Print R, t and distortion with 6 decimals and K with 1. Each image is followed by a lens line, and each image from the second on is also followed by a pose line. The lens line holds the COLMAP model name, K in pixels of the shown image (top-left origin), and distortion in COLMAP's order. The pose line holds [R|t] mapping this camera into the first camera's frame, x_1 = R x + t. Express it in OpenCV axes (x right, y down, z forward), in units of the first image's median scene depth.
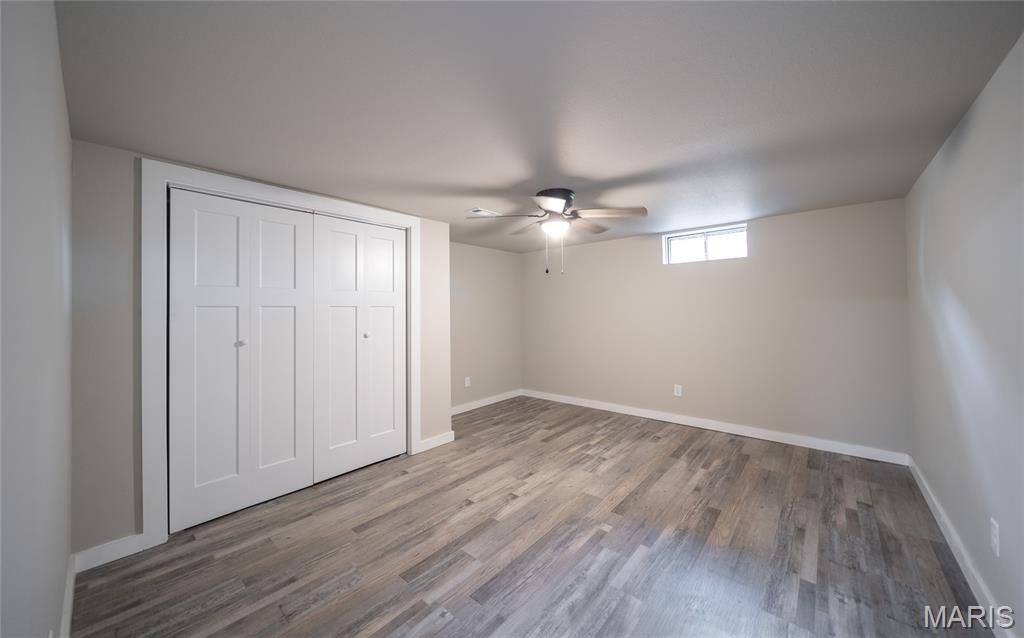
lens RADIAL K [[362.4, 0, 512.0], [0, 362.4, 319.0], [0, 0, 1]] dist [0.000220, -0.000045]
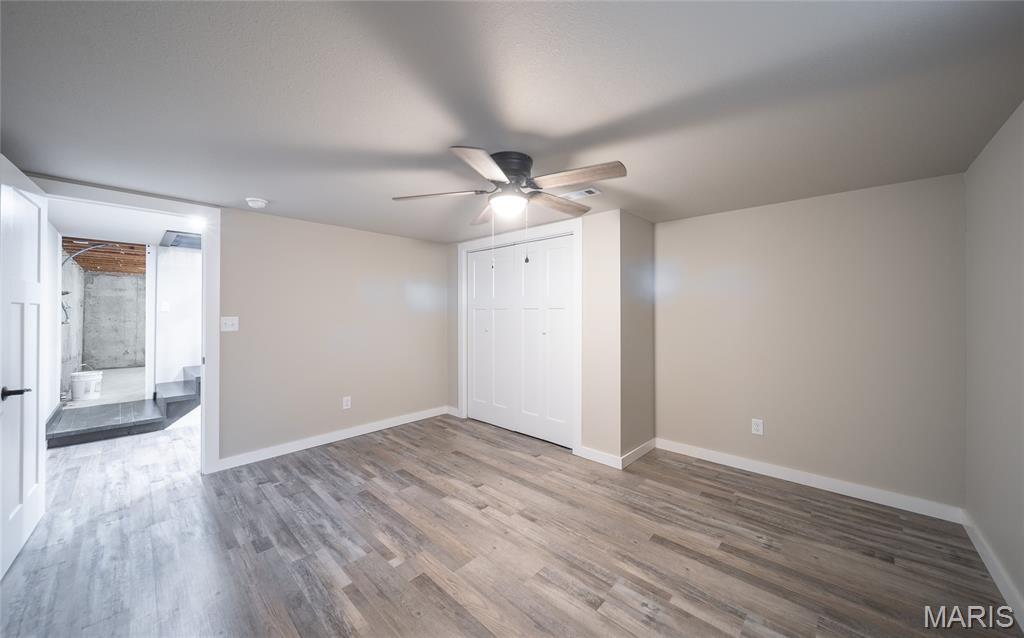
lens RADIAL K [[355.9, 0, 514.1], [0, 355.9, 300.4], [0, 0, 1]] dist [0.001440, -0.000058]
pose [[-0.034576, -0.023671, -0.999122, 0.903712], [-0.021549, 0.999505, -0.022934, -0.038945], [0.999170, 0.020737, -0.035069, 1.039988]]
